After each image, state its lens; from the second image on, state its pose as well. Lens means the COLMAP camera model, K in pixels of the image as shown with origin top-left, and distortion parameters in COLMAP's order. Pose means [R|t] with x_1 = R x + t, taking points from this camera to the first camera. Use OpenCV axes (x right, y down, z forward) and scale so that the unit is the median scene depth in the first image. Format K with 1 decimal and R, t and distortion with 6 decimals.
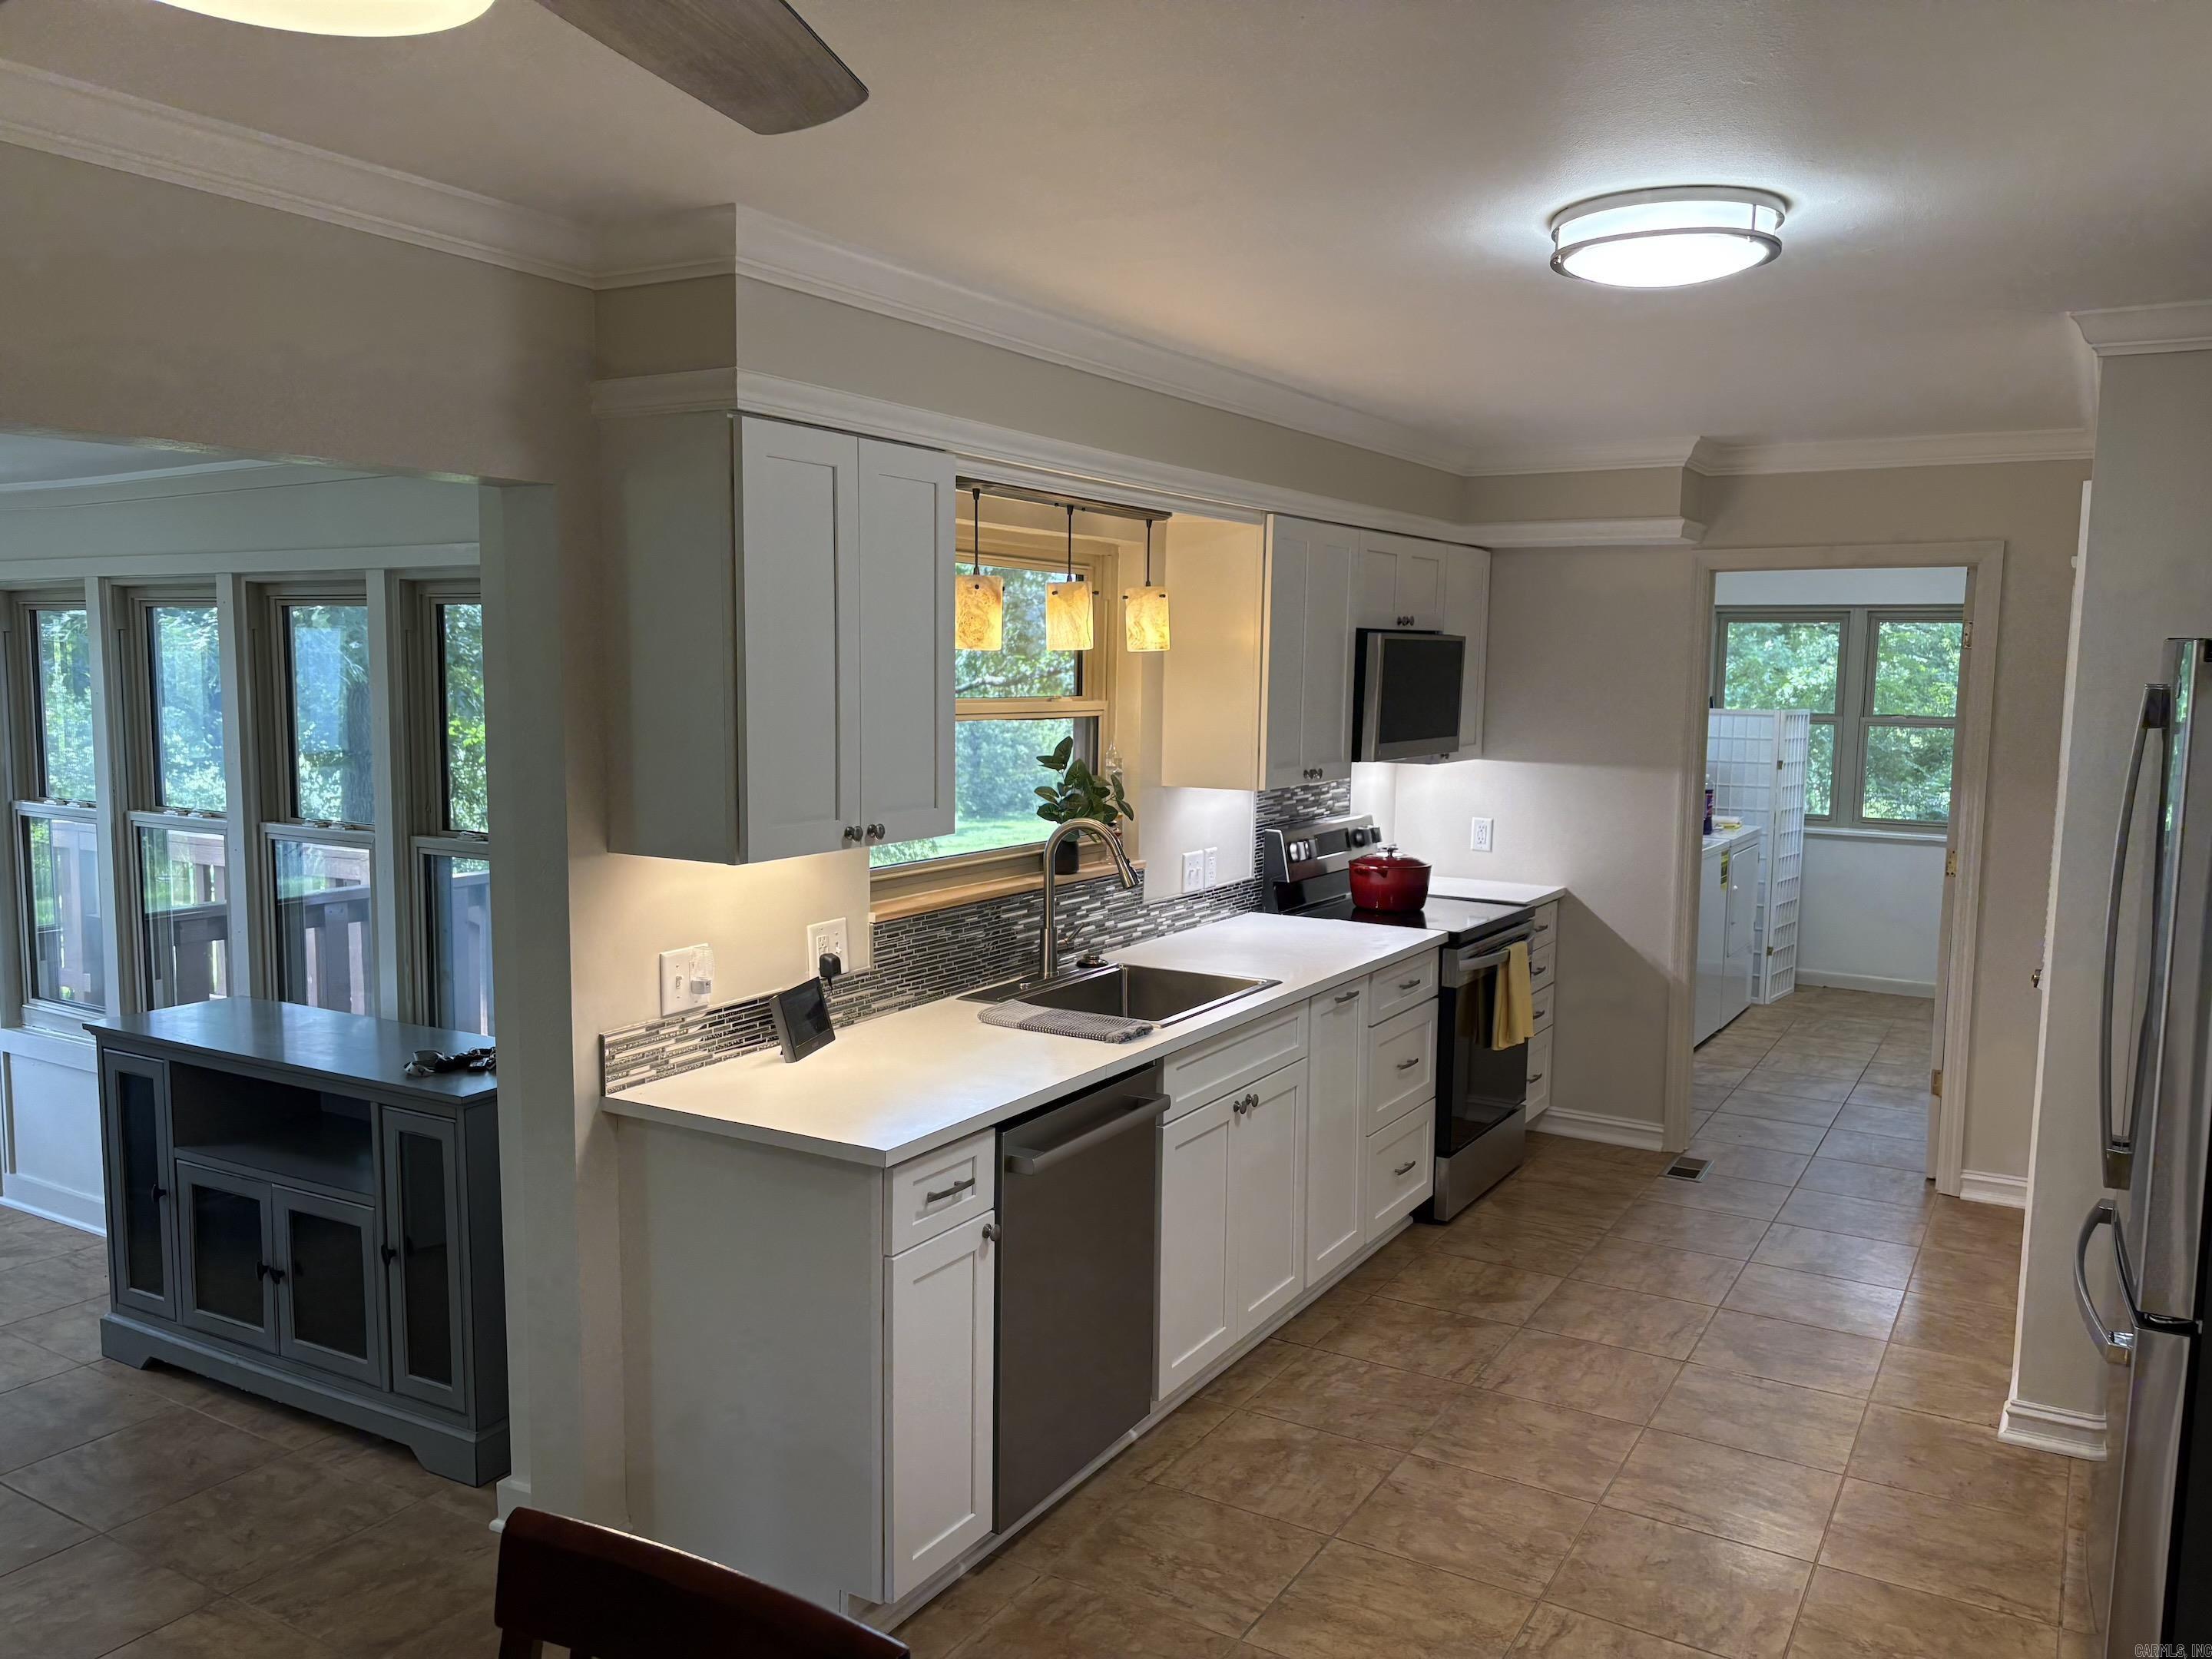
lens RADIAL K [[1672.8, 0, 1123.9], [0, 1672.8, 838.3], [0, 0, 1]] dist [0.050558, -0.061743]
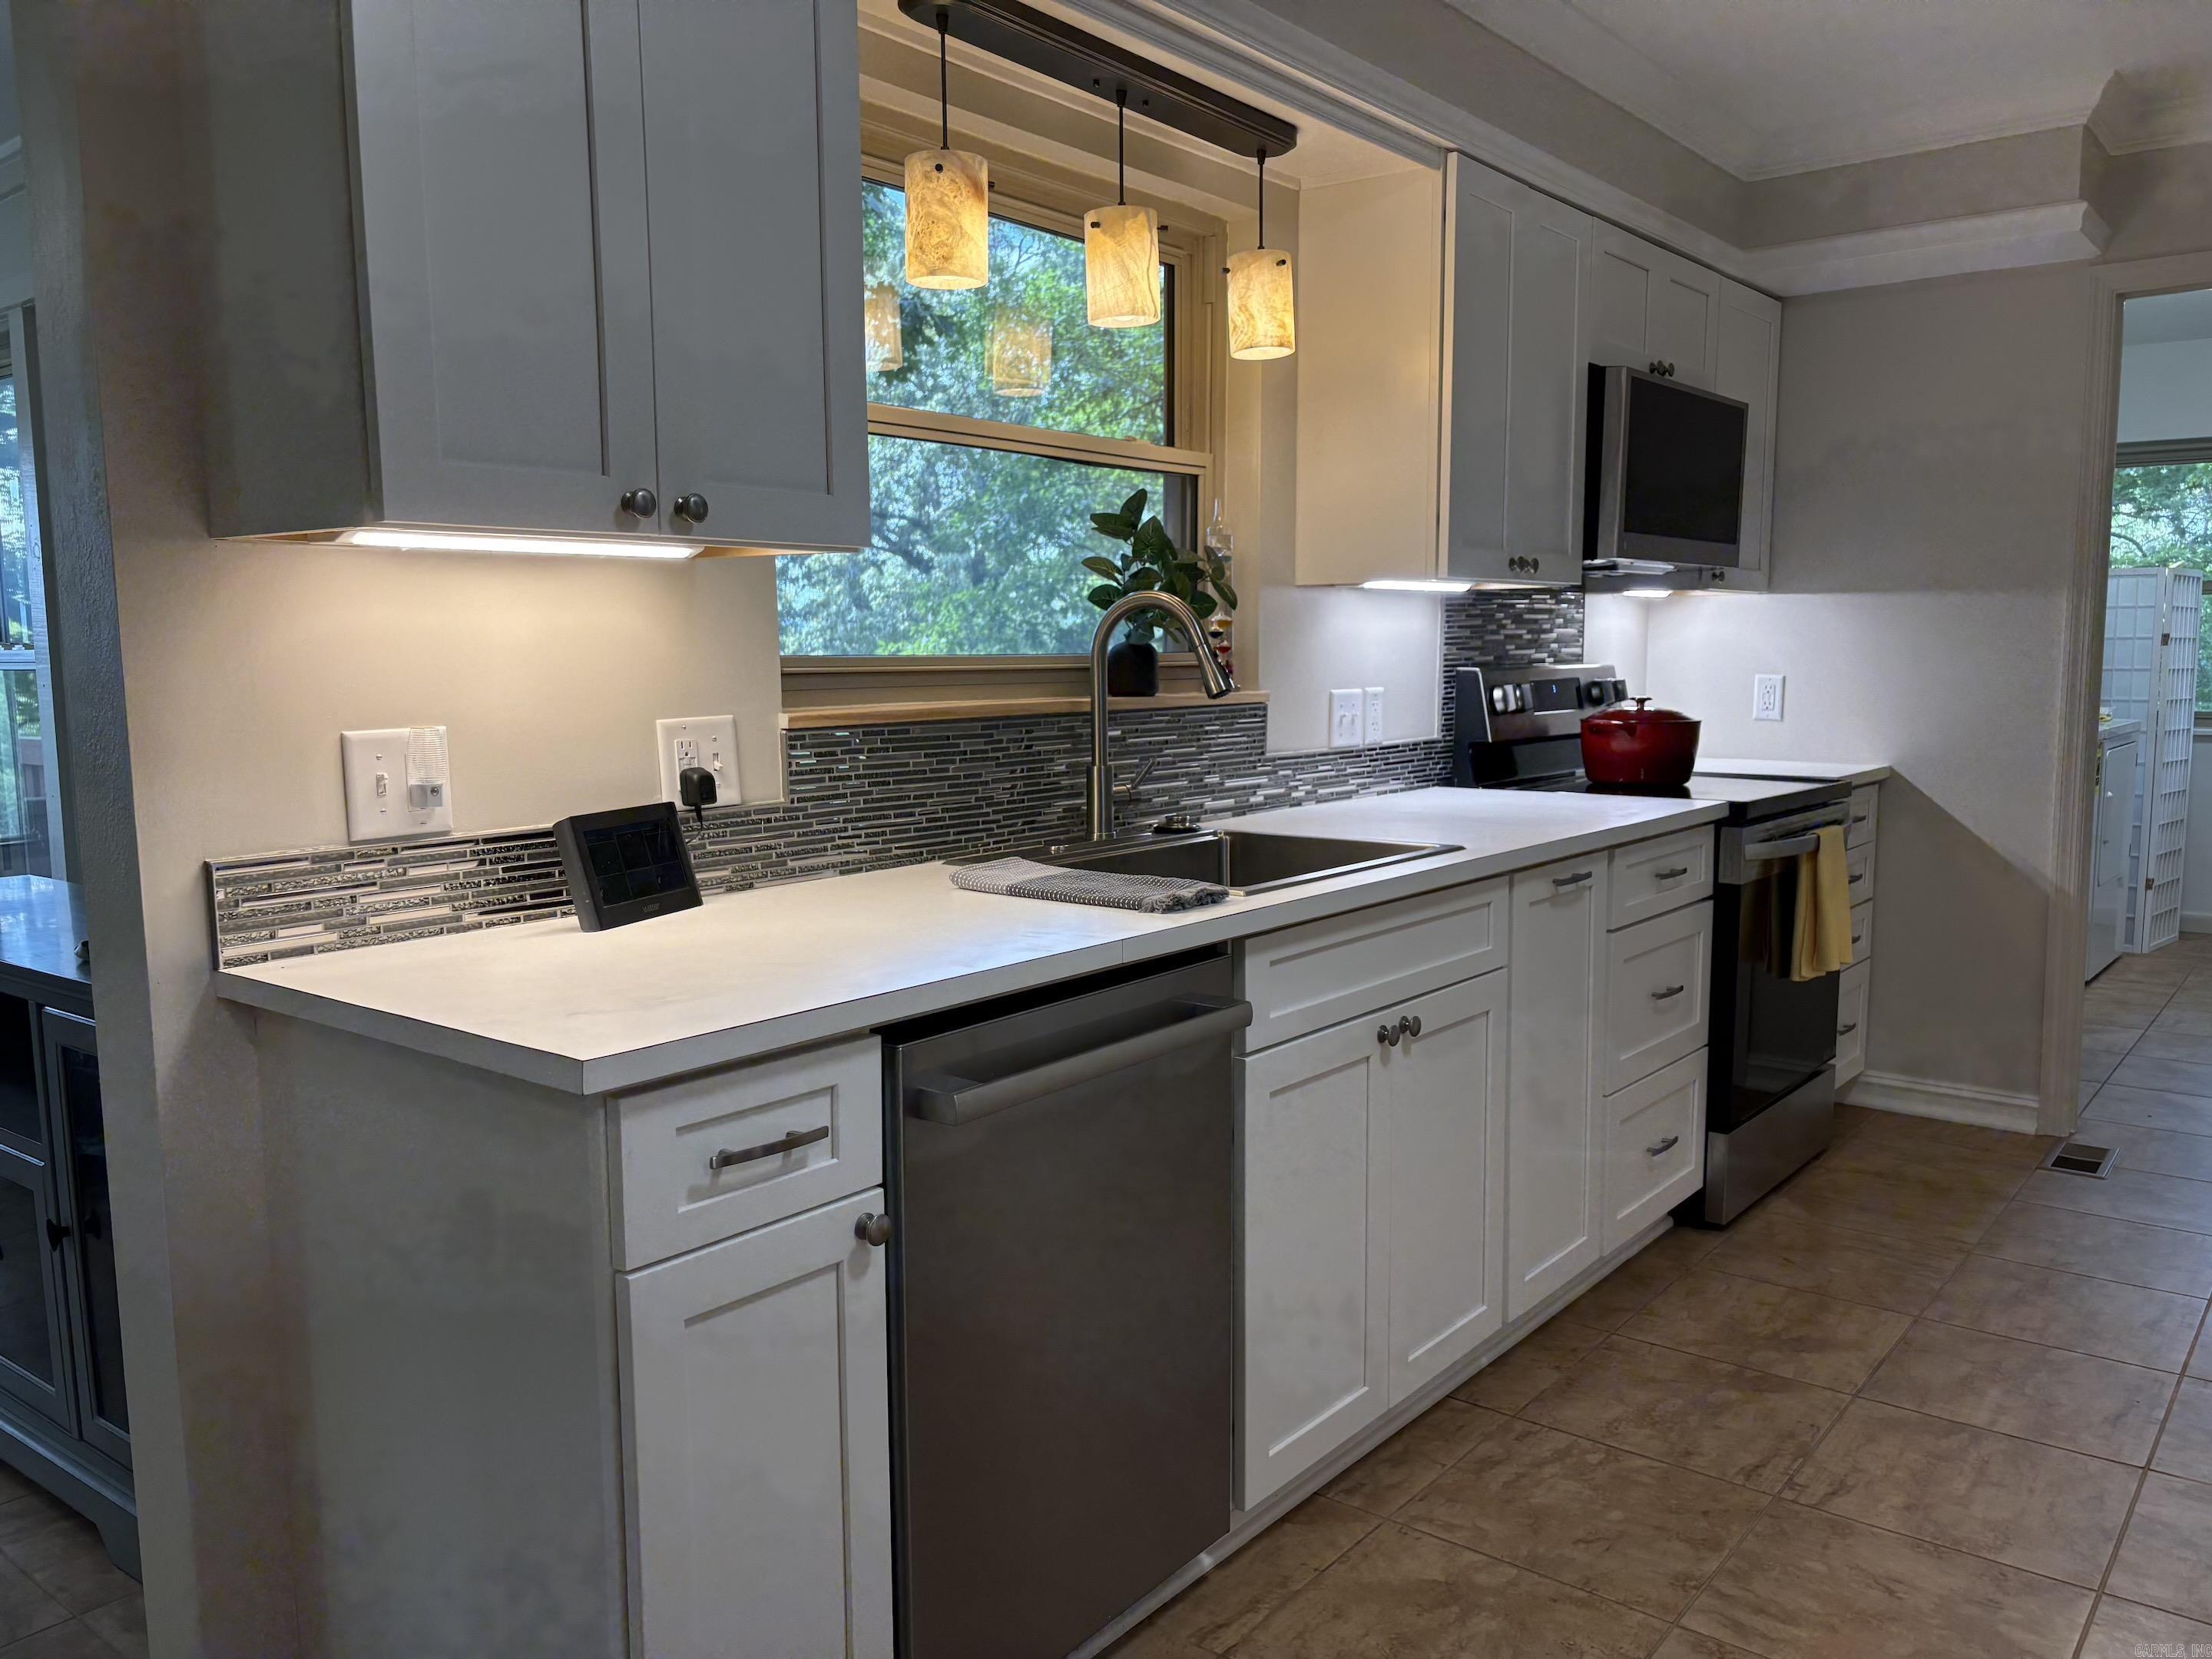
lens RADIAL K [[1672.8, 0, 1114.4], [0, 1672.8, 858.1], [0, 0, 1]] dist [0.050558, -0.061743]
pose [[0.989862, -0.003279, -0.141992, 0.056605], [0.005973, 0.999810, 0.018555, 0.082384], [0.141904, -0.019215, 0.989694, 0.370900]]
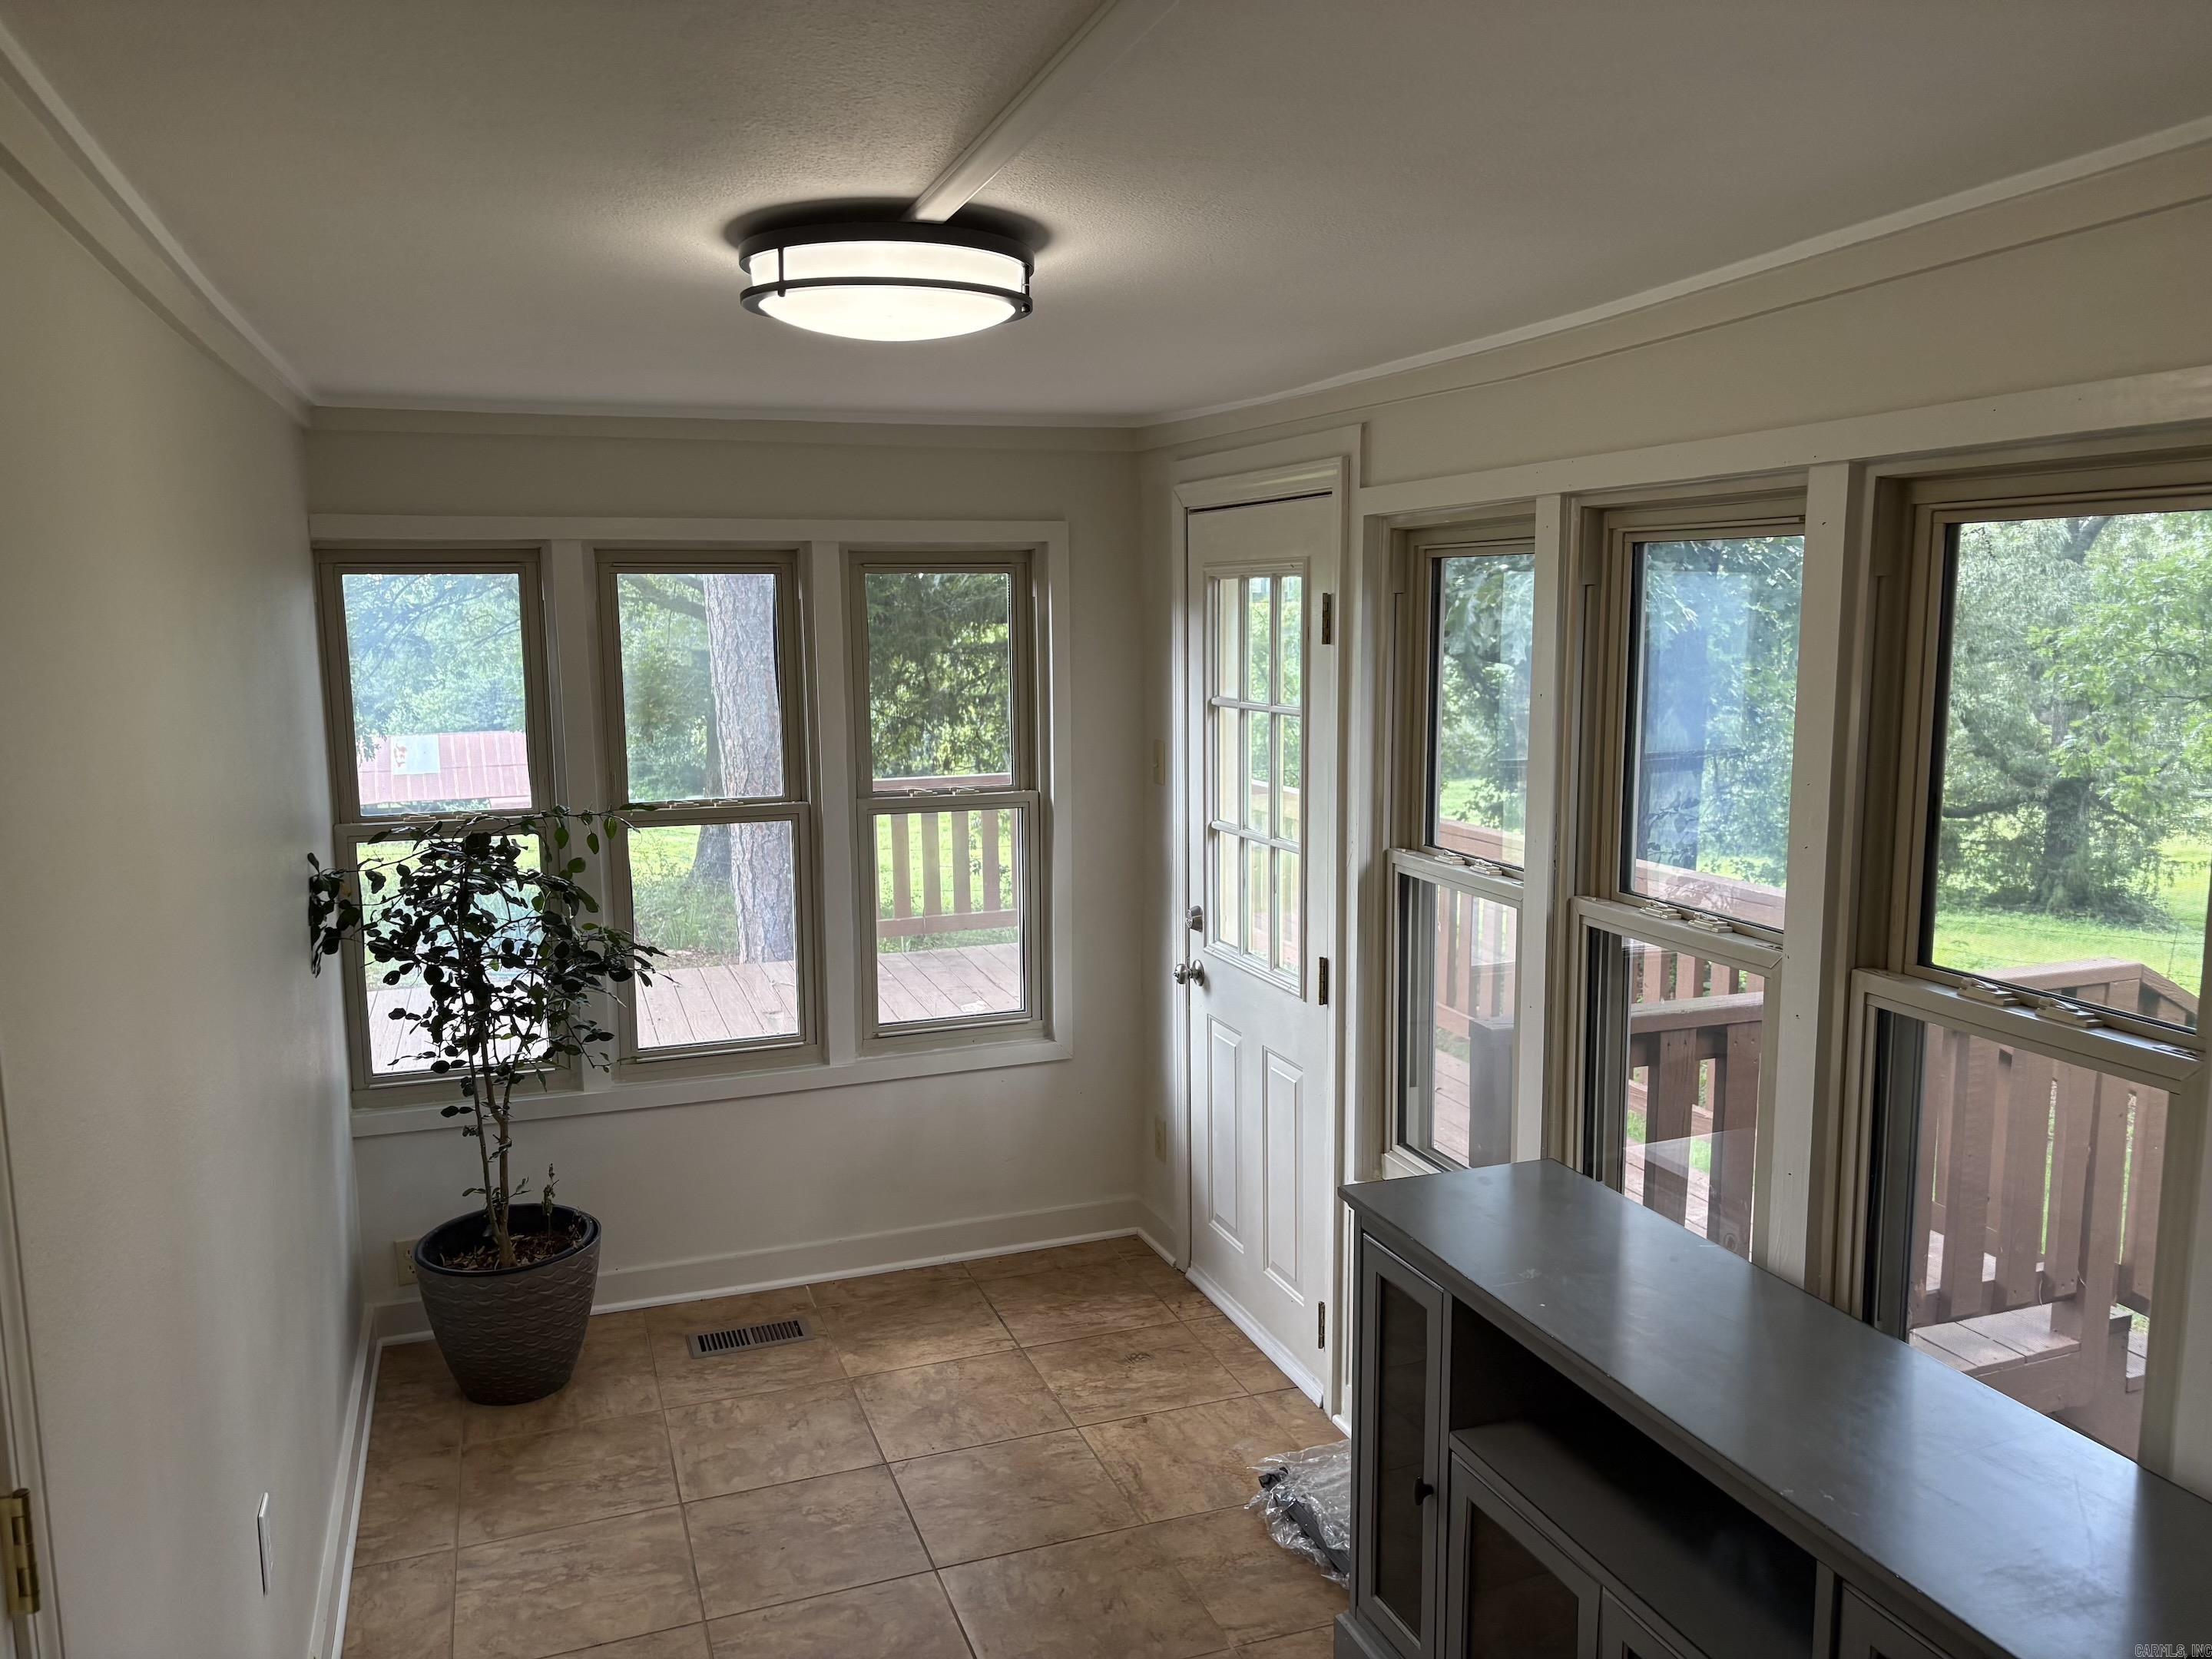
lens RADIAL K [[1672.8, 0, 1054.0], [0, 1672.8, 869.3], [0, 0, 1]] dist [0.050558, -0.061743]
pose [[0.746317, 0.080810, -0.660667, -0.415250], [-0.046162, 0.996496, 0.069741, -0.071199], [0.663988, -0.021552, 0.747433, 0.543121]]
